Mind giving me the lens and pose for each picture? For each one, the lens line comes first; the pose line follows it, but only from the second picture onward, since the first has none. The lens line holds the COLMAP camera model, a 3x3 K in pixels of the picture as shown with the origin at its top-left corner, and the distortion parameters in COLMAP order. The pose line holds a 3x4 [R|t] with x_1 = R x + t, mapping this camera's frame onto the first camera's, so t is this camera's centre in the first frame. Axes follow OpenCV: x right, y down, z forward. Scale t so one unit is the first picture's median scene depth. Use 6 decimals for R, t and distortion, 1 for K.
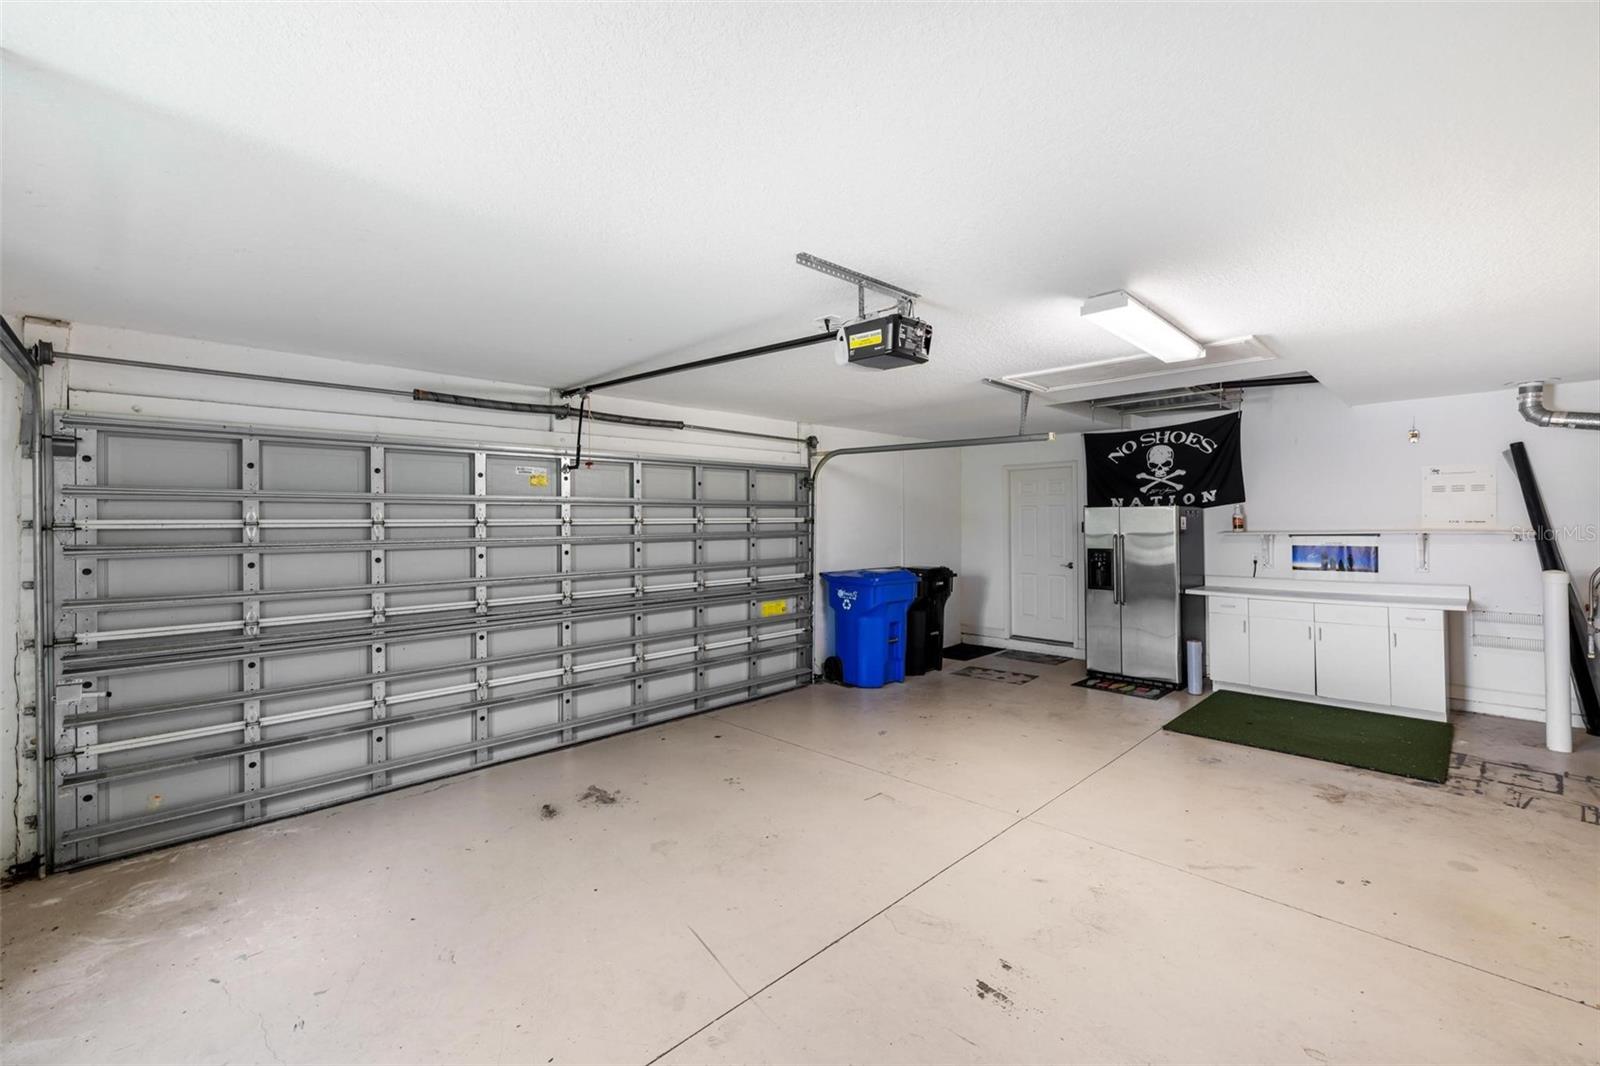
lens RADIAL K [[668.0, 0, 801.2], [0, 668.0, 520.0], [0, 0, 1]] dist [-0.000287, 0.000049]
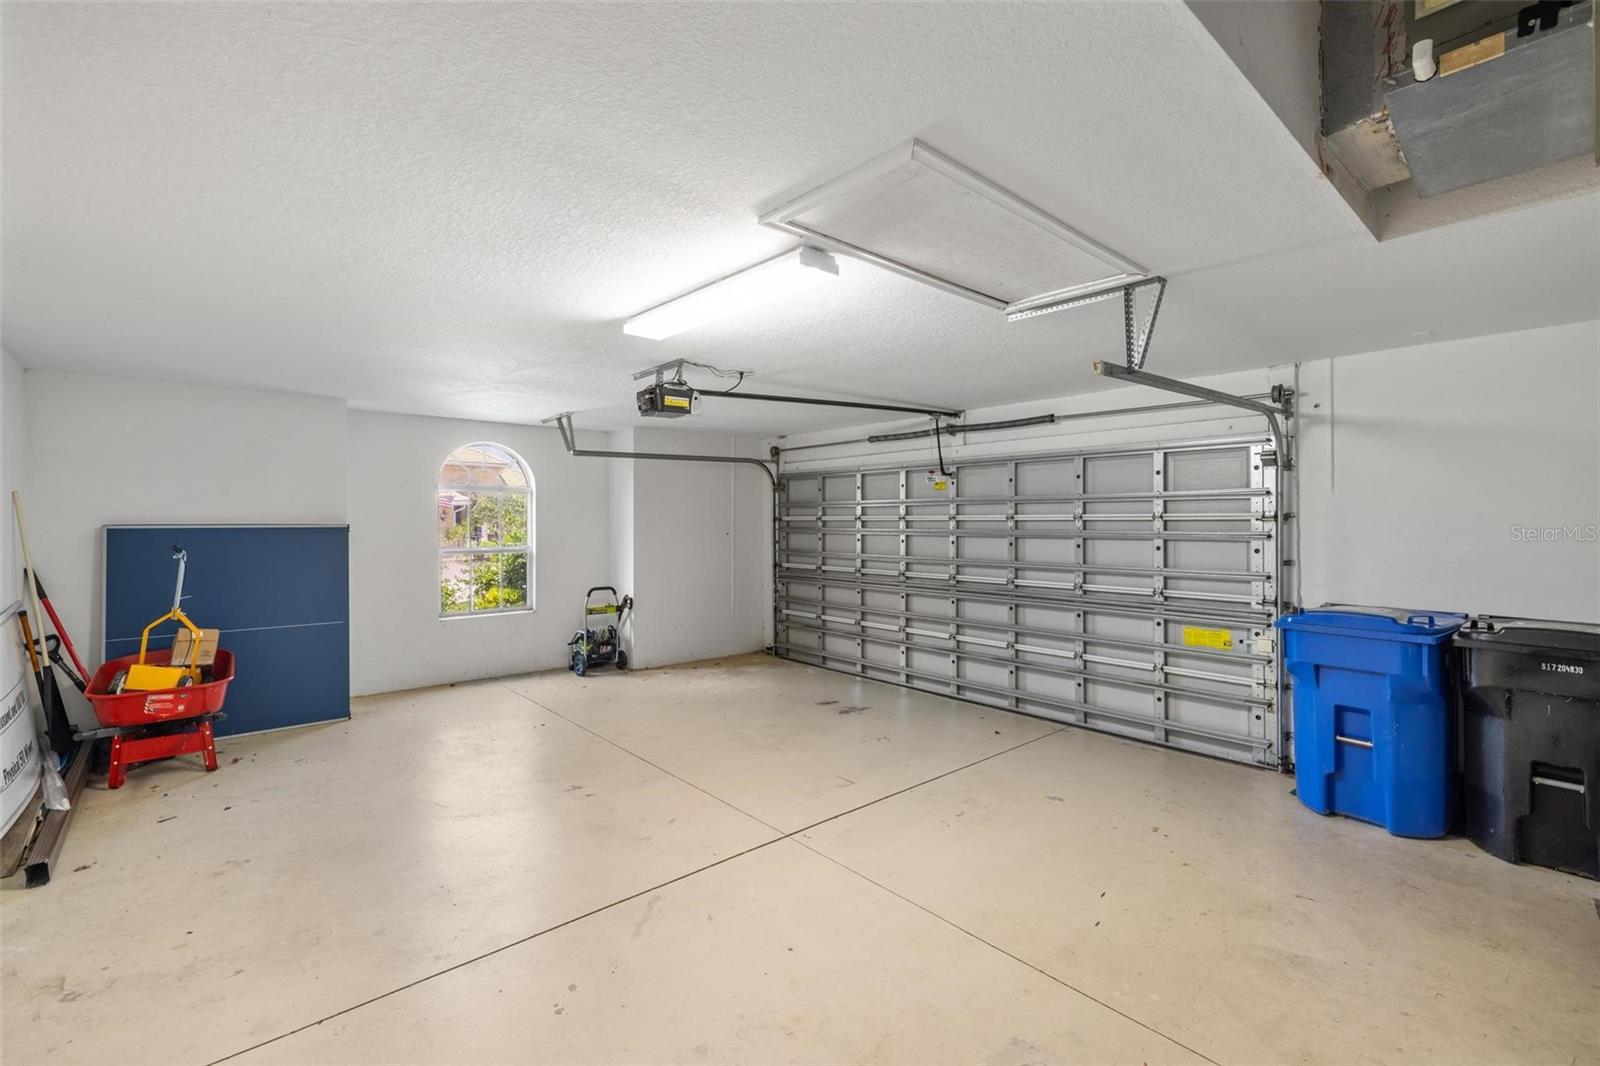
lens RADIAL K [[695.3, 0, 951.8], [0, 695.3, 518.9], [0, 0, 1]] dist [-0.000159, 0.000004]
pose [[0.065503, 0.008485, -0.997816, 0.831031], [0.004777, 0.999950, 0.008816, -0.006550], [0.997841, -0.005344, 0.065460, 0.805557]]
